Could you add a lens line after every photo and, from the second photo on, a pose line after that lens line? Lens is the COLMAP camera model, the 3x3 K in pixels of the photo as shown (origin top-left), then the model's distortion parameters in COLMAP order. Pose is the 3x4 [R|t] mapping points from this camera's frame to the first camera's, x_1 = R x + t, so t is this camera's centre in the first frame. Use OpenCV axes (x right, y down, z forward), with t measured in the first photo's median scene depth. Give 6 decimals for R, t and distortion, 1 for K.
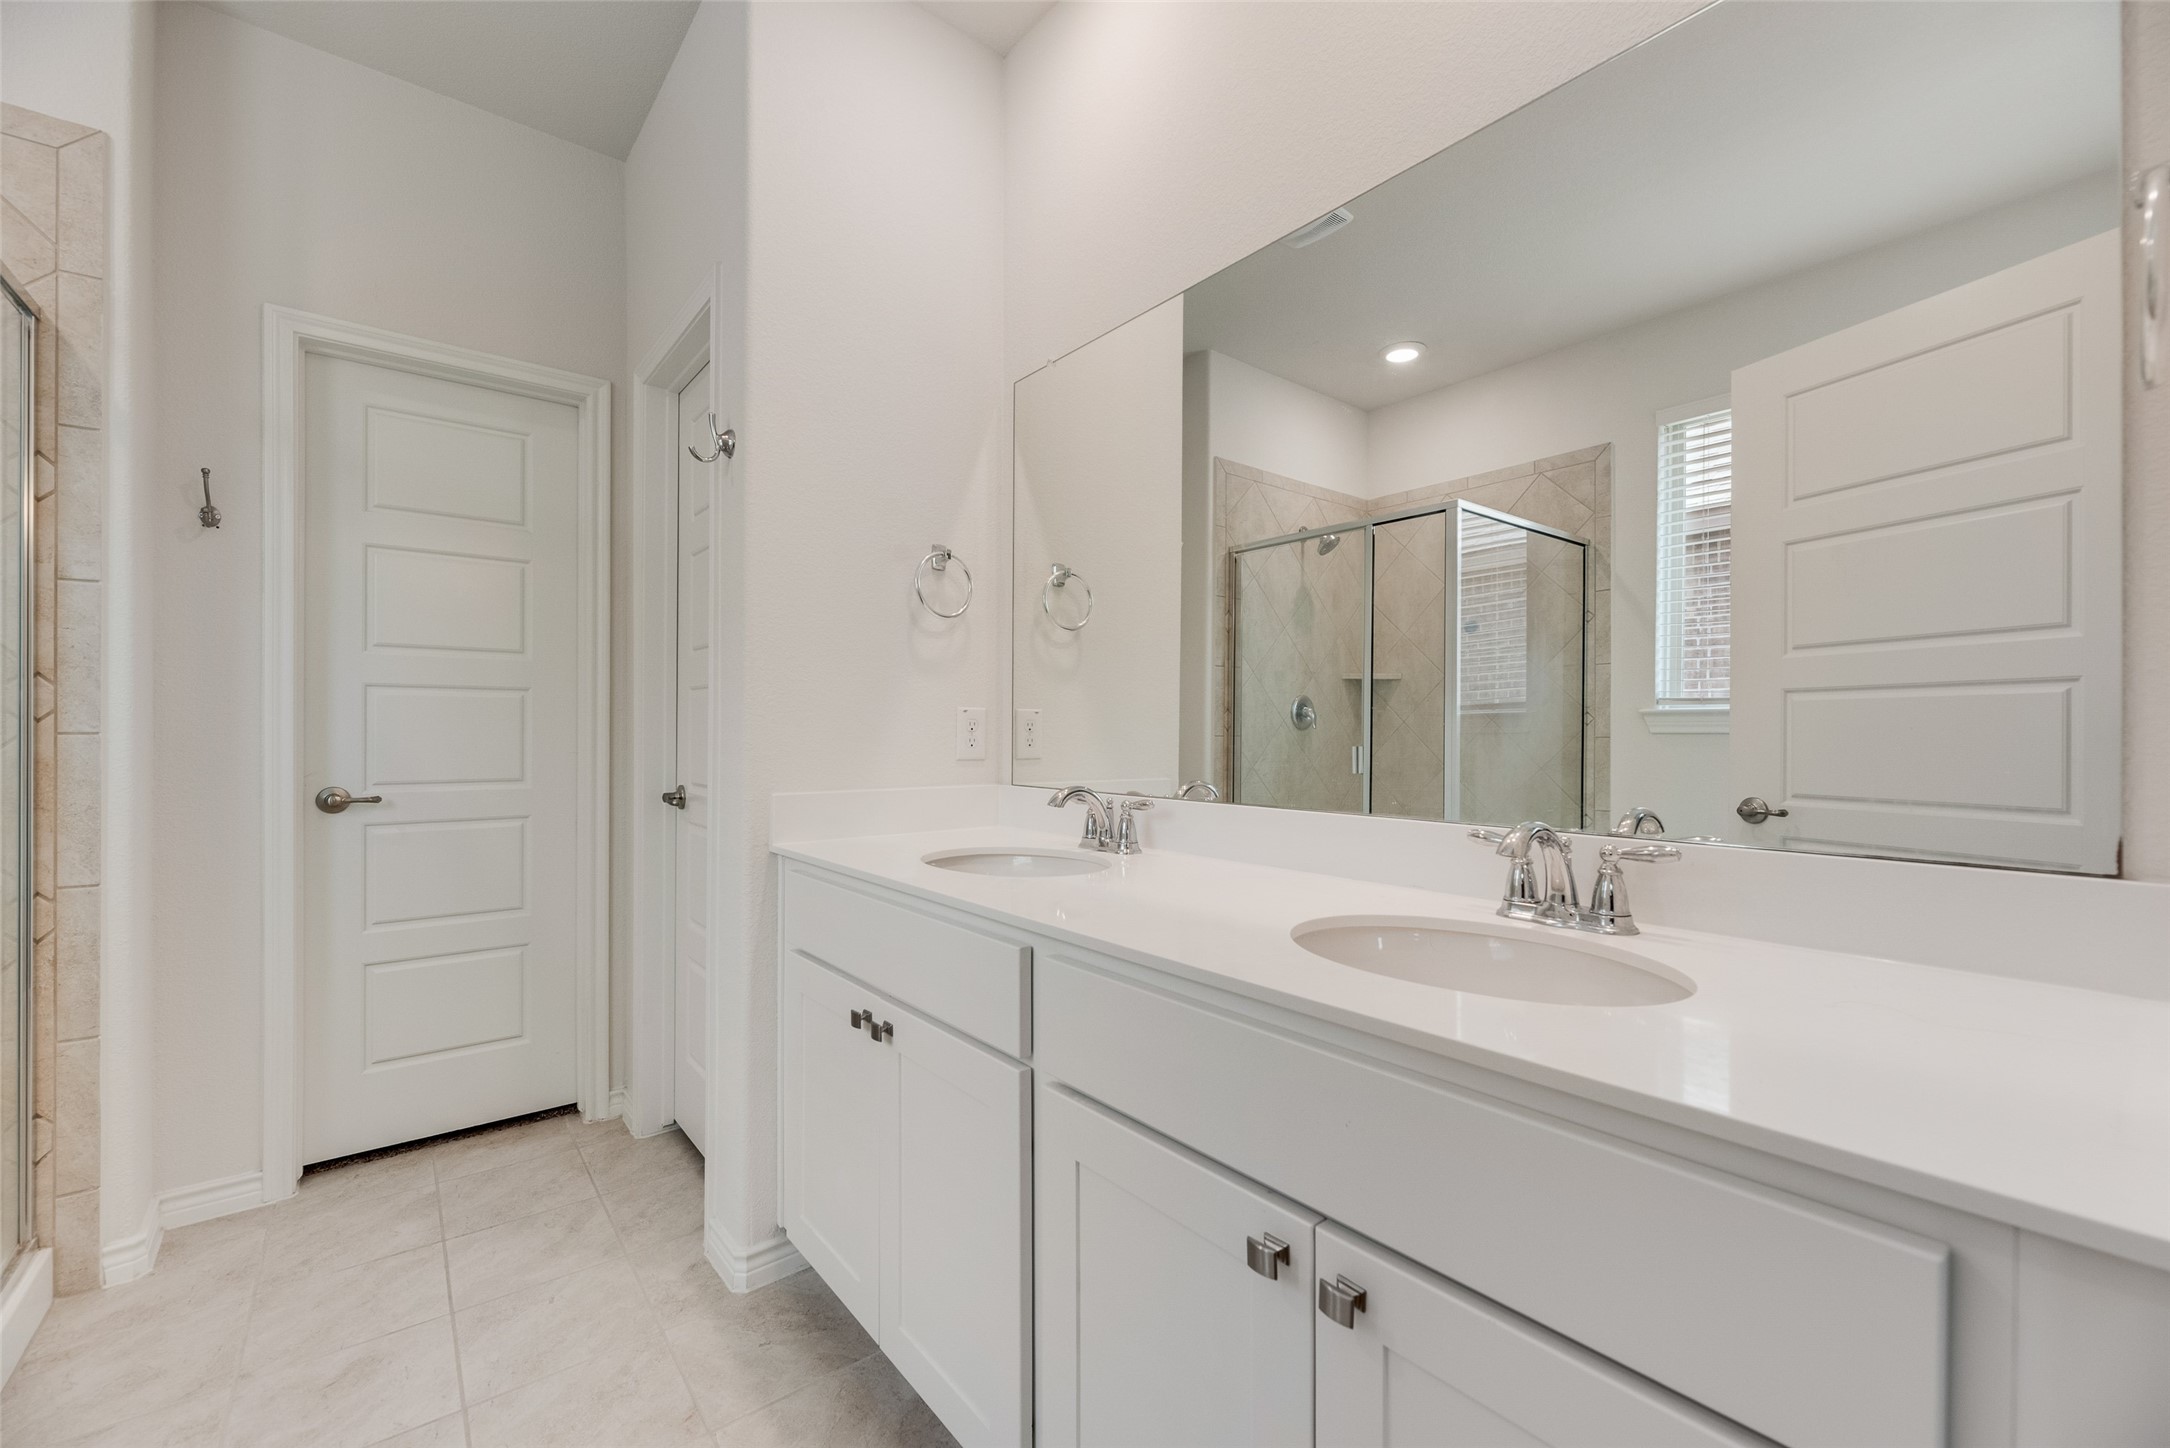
lens RADIAL K [[877.4, 0, 1090.2], [0, 877.4, 732.4], [0, 0, 1]] dist [0.000072, -0.000110]
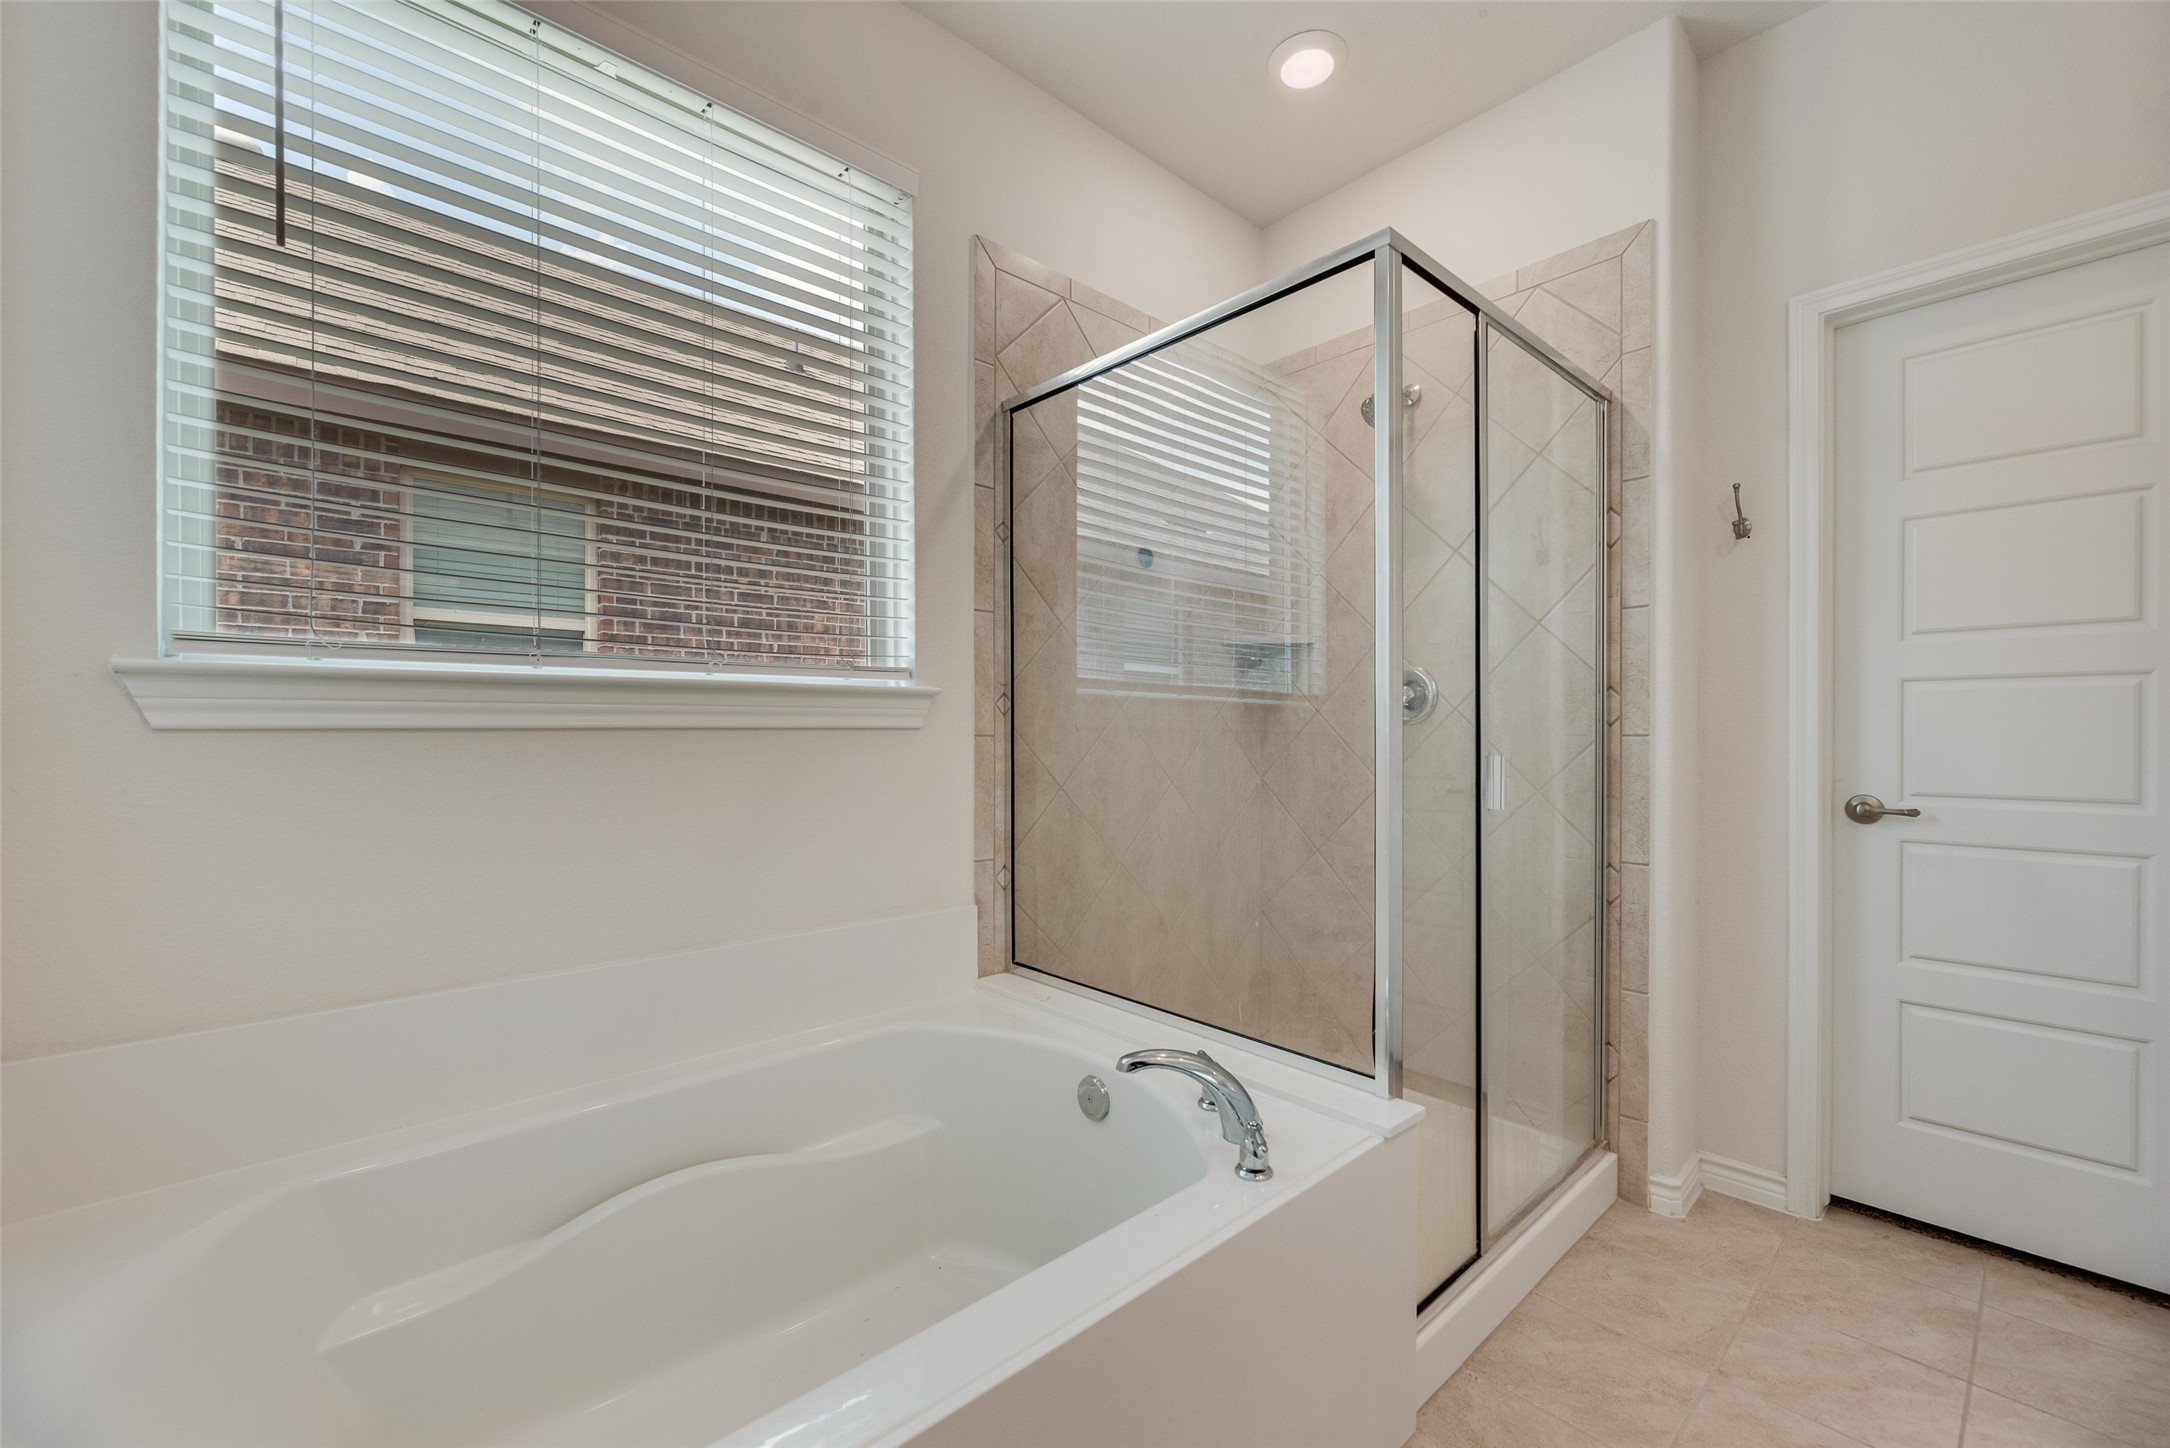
lens RADIAL K [[876.3, 0, 1087.3], [0, 876.3, 736.6], [0, 0, 1]] dist [-0.001559, -0.001075]
pose [[0.049292, 0.002434, -0.998781, 0.001156], [0.000272, 0.999997, 0.002450, -0.000440], [0.998784, -0.000392, 0.049291, 0.193590]]
